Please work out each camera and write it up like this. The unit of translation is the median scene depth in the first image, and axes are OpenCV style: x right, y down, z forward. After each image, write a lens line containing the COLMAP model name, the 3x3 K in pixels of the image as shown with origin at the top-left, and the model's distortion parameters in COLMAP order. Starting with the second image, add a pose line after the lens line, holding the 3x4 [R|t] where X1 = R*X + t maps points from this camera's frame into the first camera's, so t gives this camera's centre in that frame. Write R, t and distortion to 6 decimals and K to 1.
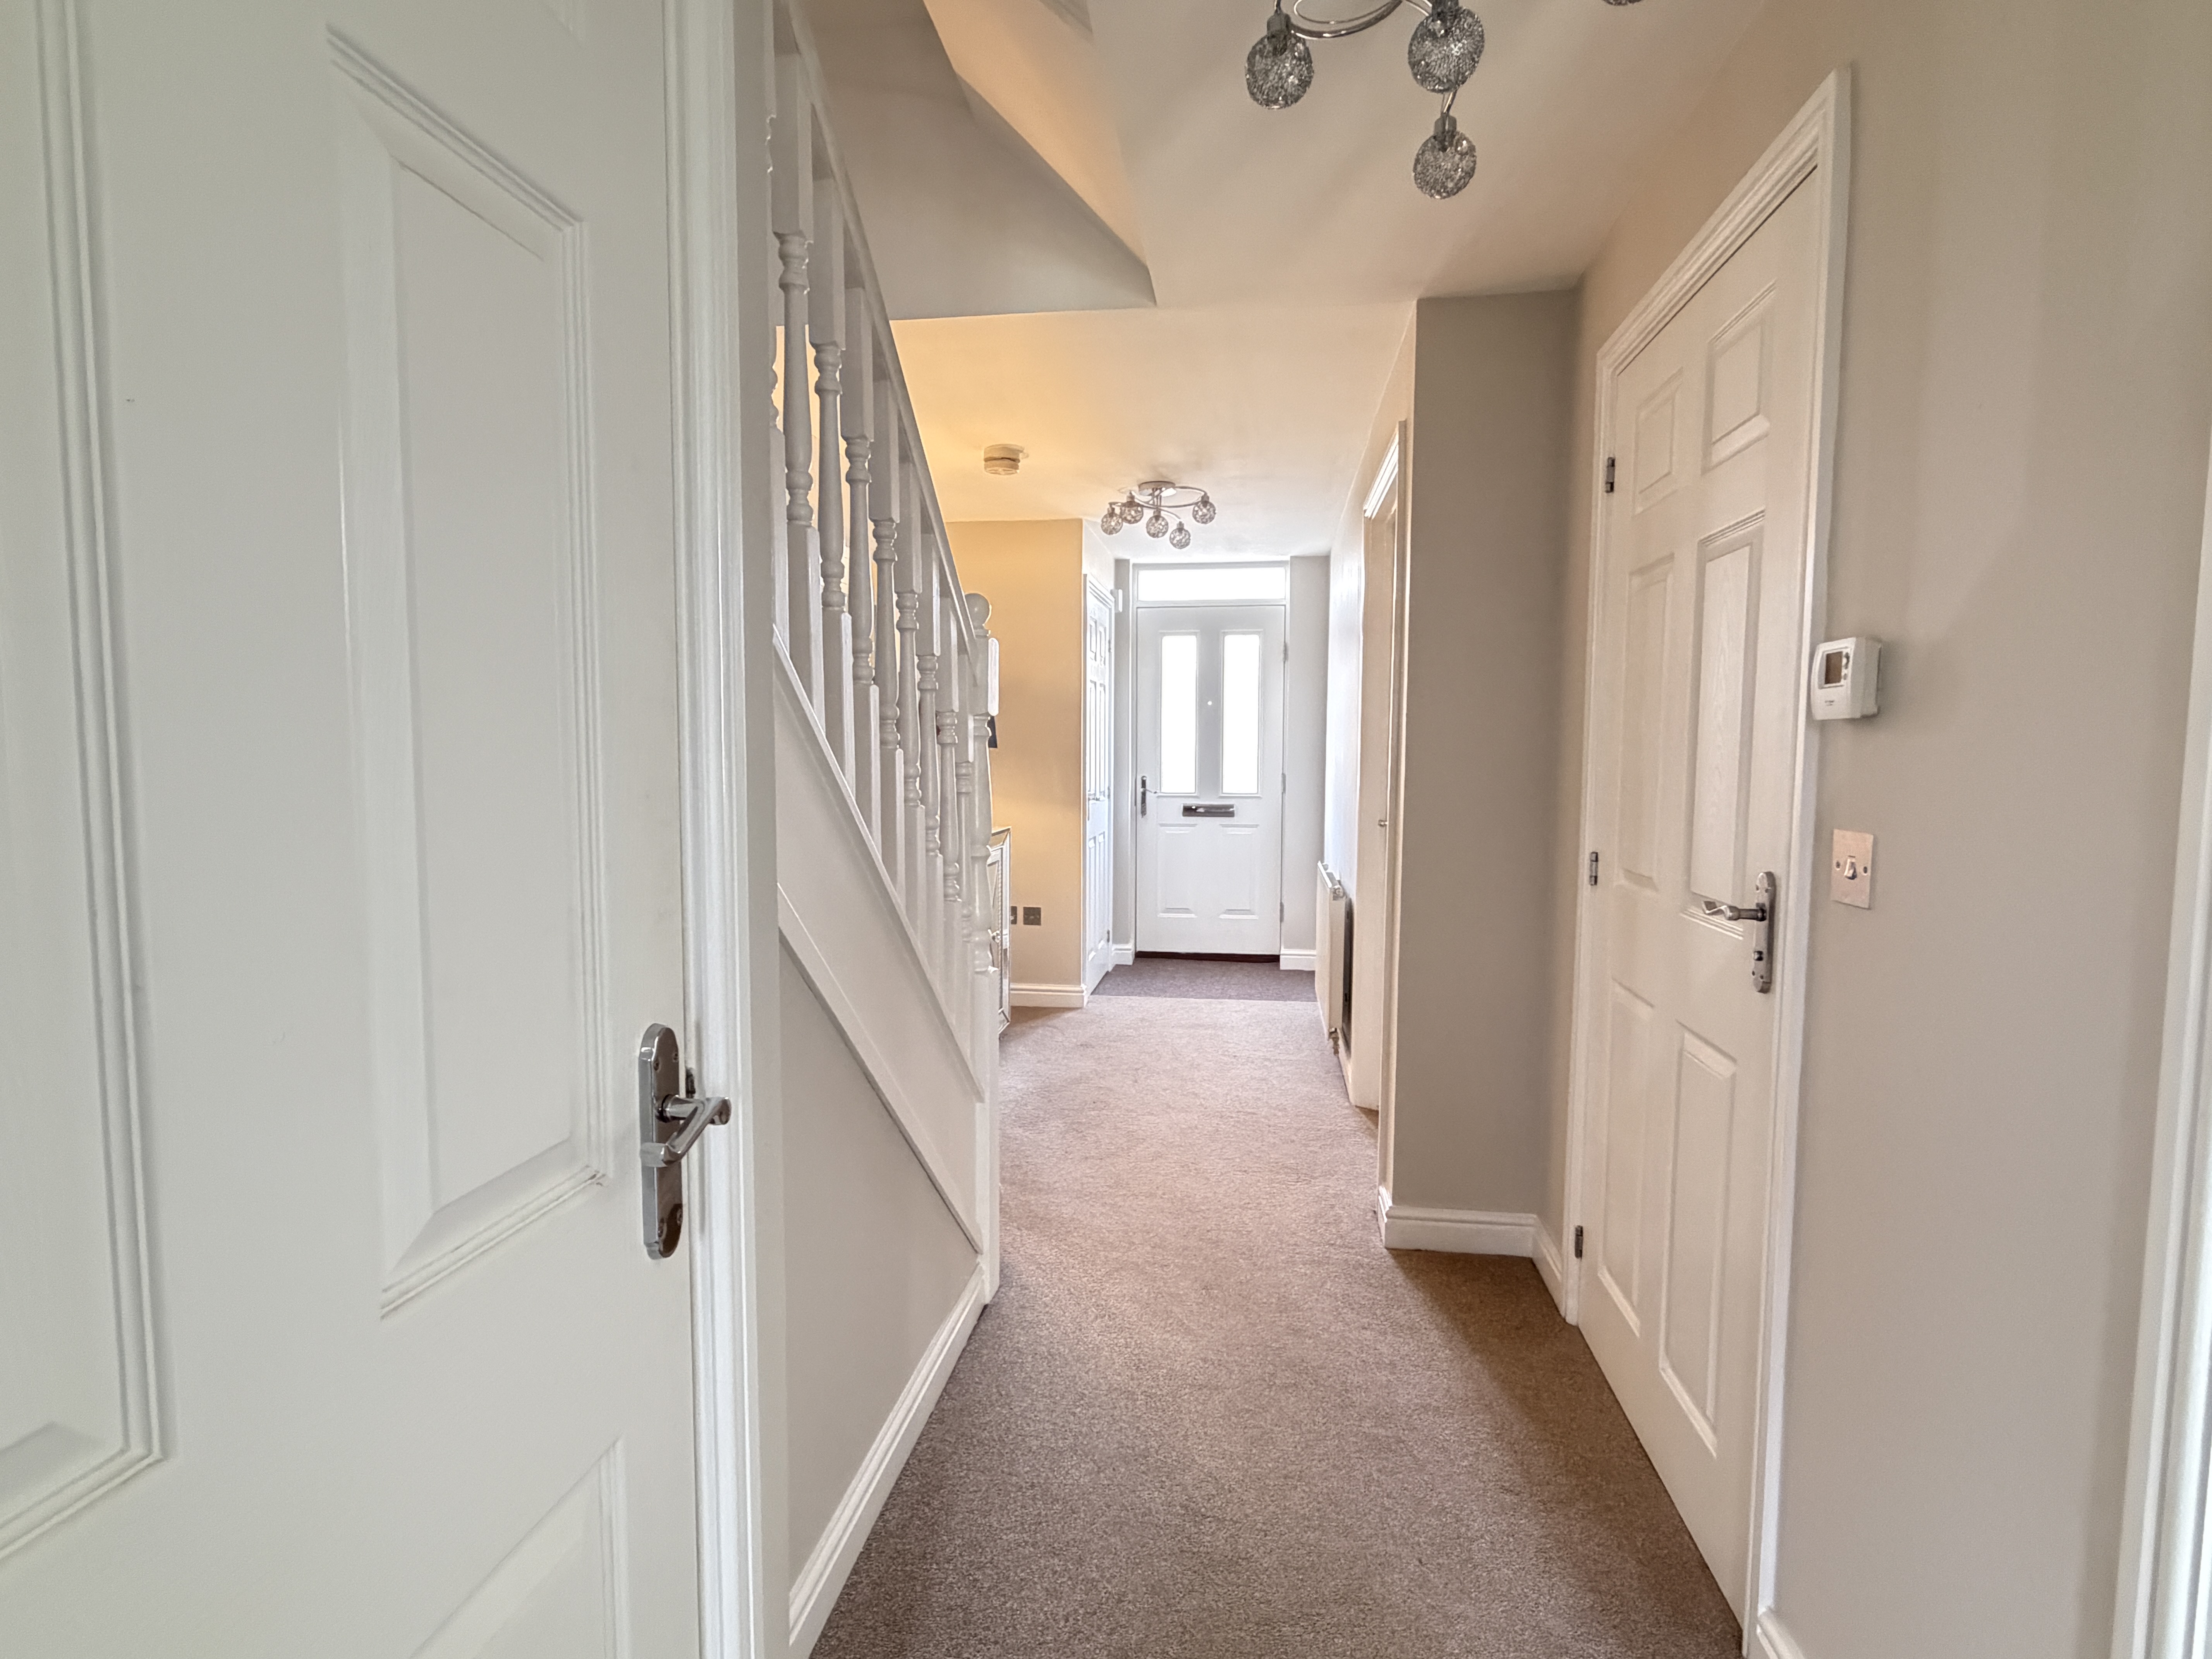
lens RADIAL K [[1122.5, 0, 1109.2], [0, 1122.5, 827.4], [0, 0, 1]] dist [-0.000177, 0.001468]
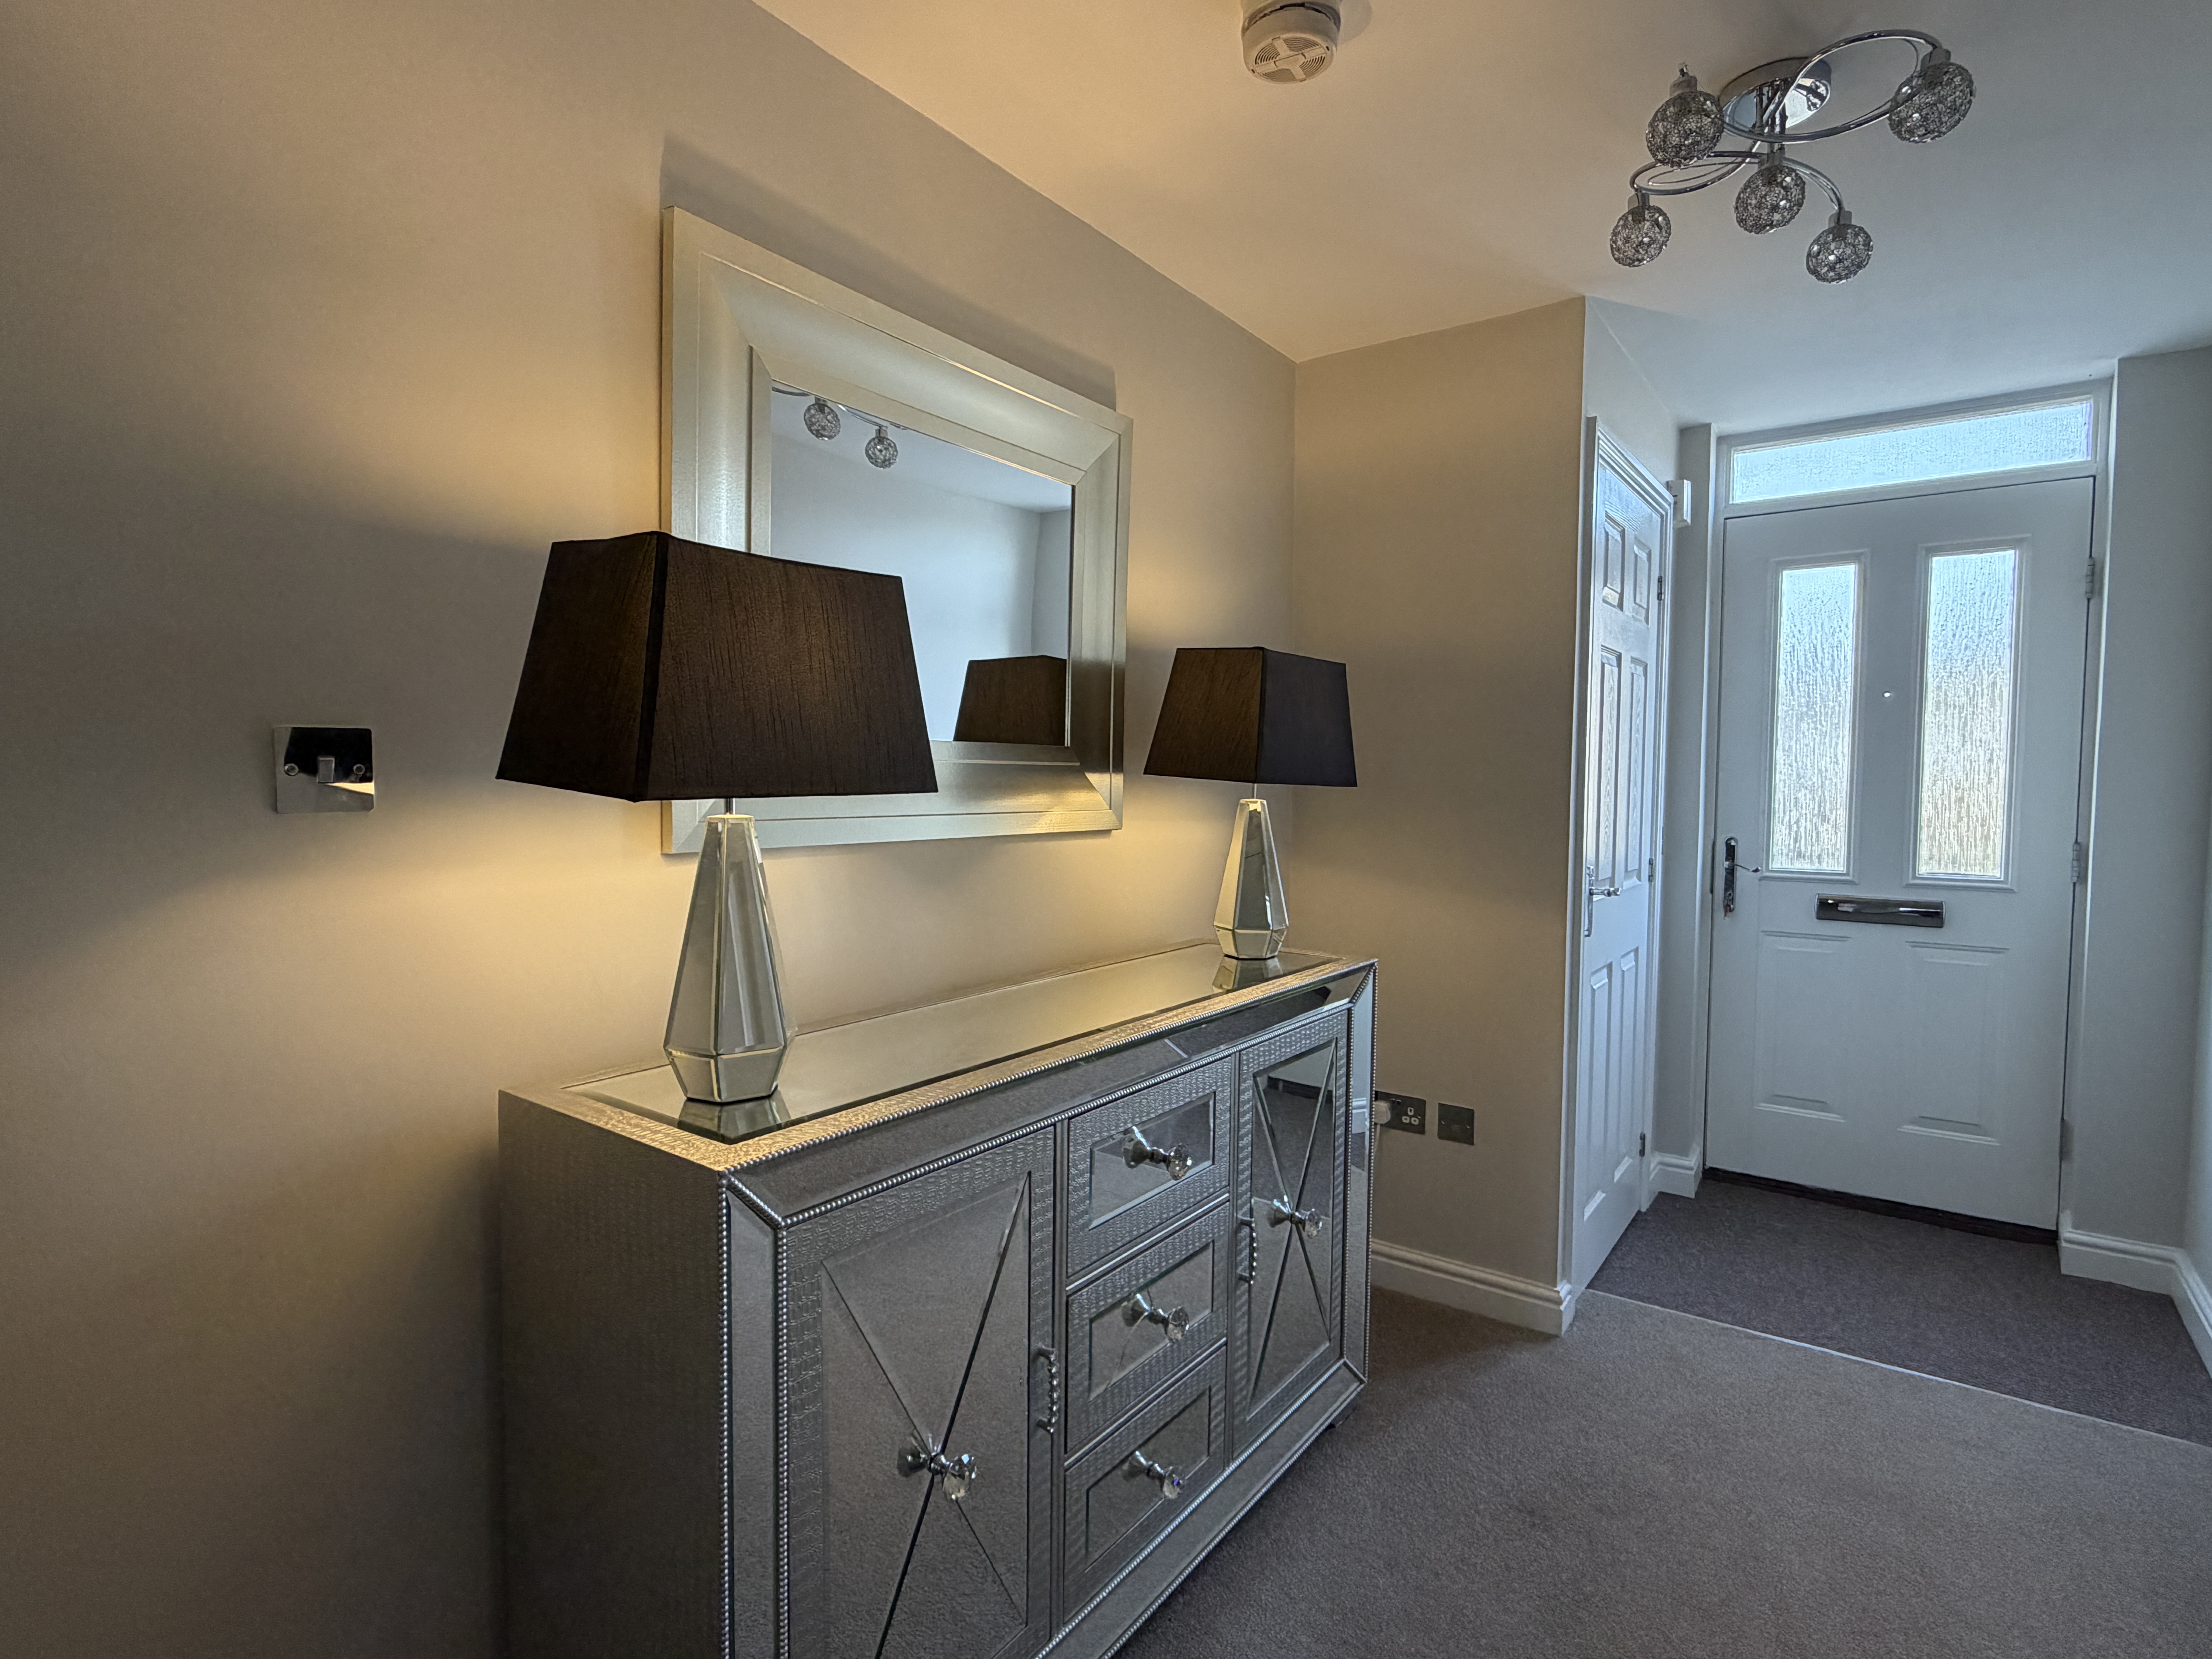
lens RADIAL K [[1122.5, 0, 1097.3], [0, 1122.5, 847.0], [0, 0, 1]] dist [-0.000177, 0.001468]
pose [[0.878551, 0.025758, -0.476953, 0.021499], [-0.031776, 0.999485, -0.004553, -0.030470], [0.476590, 0.019156, 0.878917, 0.407672]]
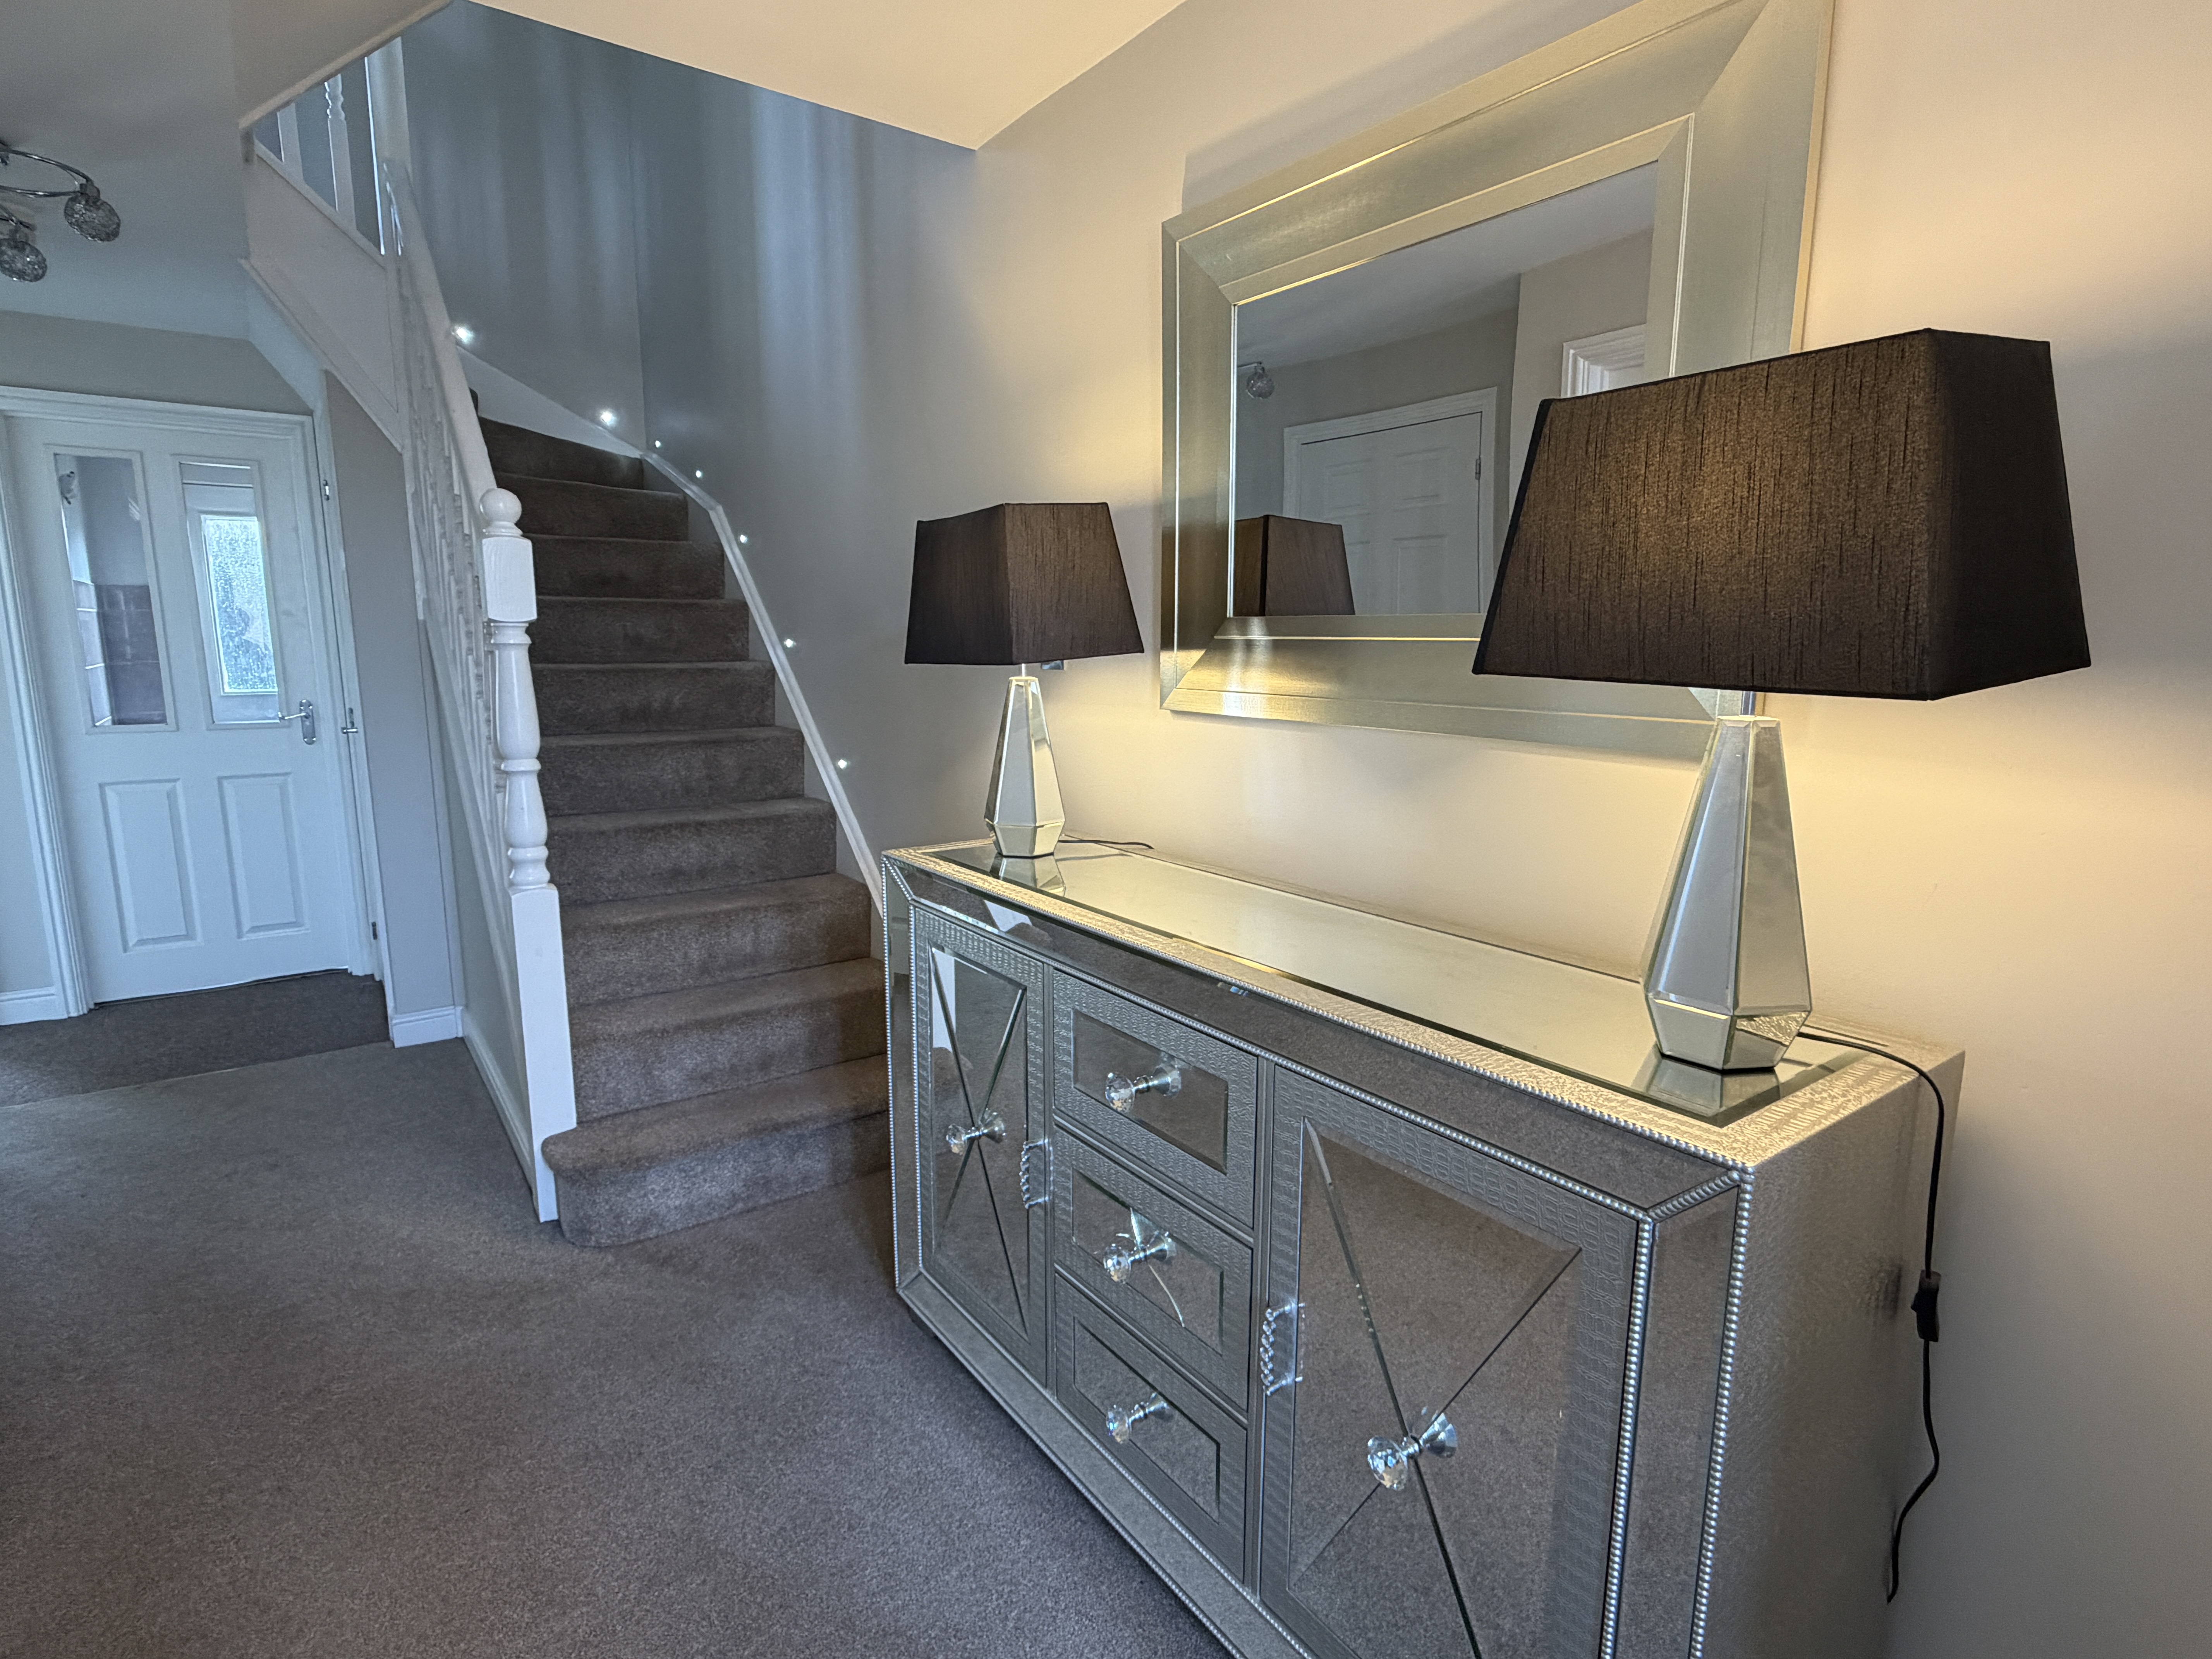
lens RADIAL K [[1122.5, 0, 1099.3], [0, 1122.5, 821.7], [0, 0, 1]] dist [-0.000177, 0.001468]
pose [[-0.729953, 0.083956, -0.678321, 0.081281], [-0.081336, 0.974706, 0.208167, -0.069121], [0.678640, 0.207124, -0.704661, 0.908809]]
